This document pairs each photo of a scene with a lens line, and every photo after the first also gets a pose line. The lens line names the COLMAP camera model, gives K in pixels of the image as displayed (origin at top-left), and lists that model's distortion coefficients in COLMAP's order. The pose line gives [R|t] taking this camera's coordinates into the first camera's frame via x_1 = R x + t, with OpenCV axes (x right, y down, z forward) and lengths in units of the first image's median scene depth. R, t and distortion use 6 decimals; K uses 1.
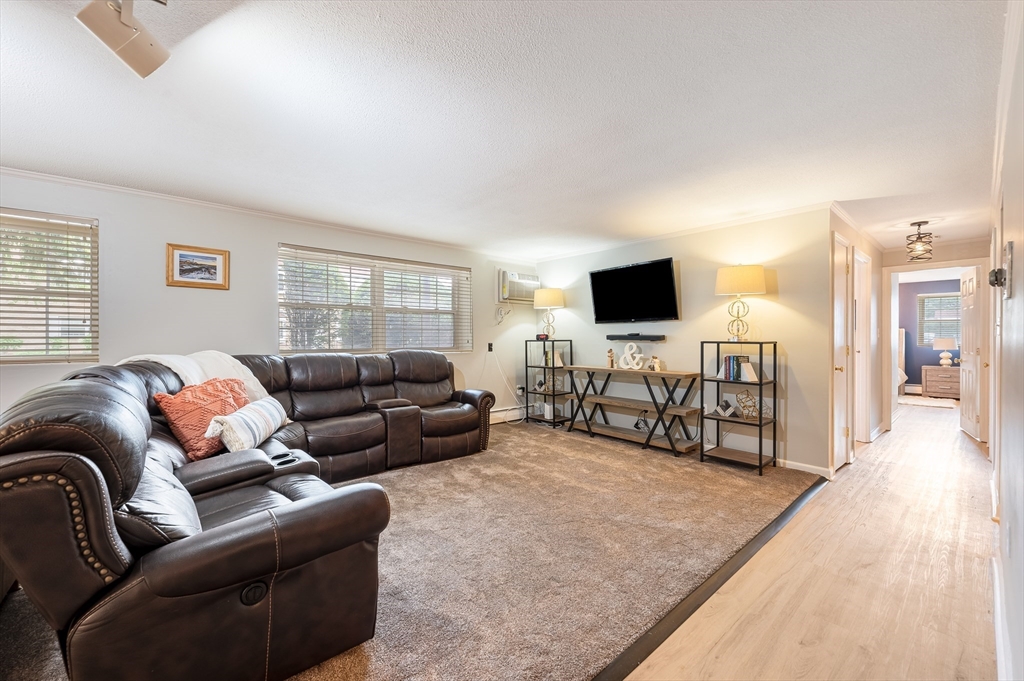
lens RADIAL K [[415.5, 0, 514.2], [0, 415.5, 335.2], [0, 0, 1]] dist [0.001363, 0.000050]
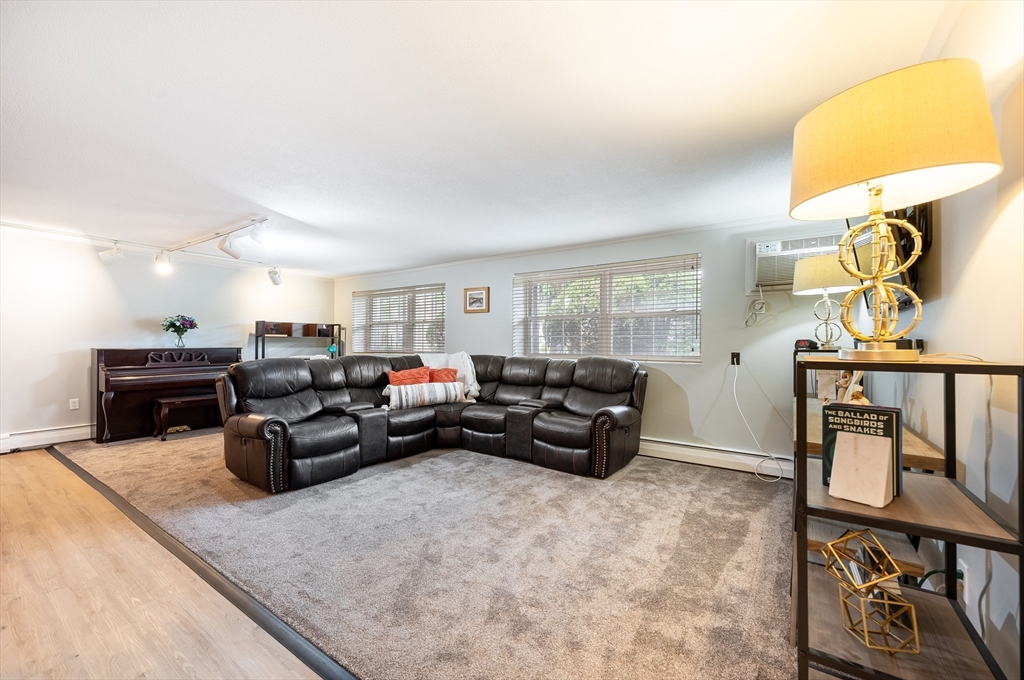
lens RADIAL K [[415.3, 0, 509.8], [0, 415.3, 339.6], [0, 0, 1]] dist [-0.000485, 0.000112]
pose [[0.233632, -0.006874, -0.972301, 0.659134], [0.000363, 0.999976, -0.006982, 0.001998], [0.972325, 0.001278, 0.233629, 0.583028]]
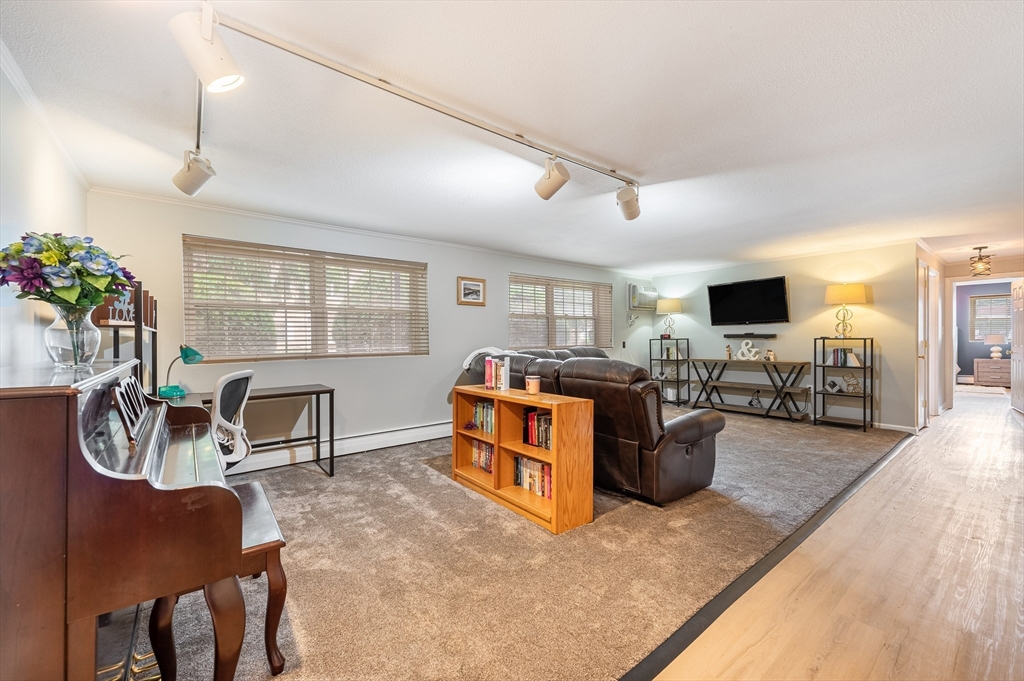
lens RADIAL K [[415.3, 0, 509.8], [0, 415.3, 340.1], [0, 0, 1]] dist [-0.000485, 0.000112]
pose [[0.998588, -0.008818, -0.052391, -0.425370], [0.009336, 0.999910, 0.009665, -0.001694], [0.052301, -0.010140, 0.998580, -0.374258]]
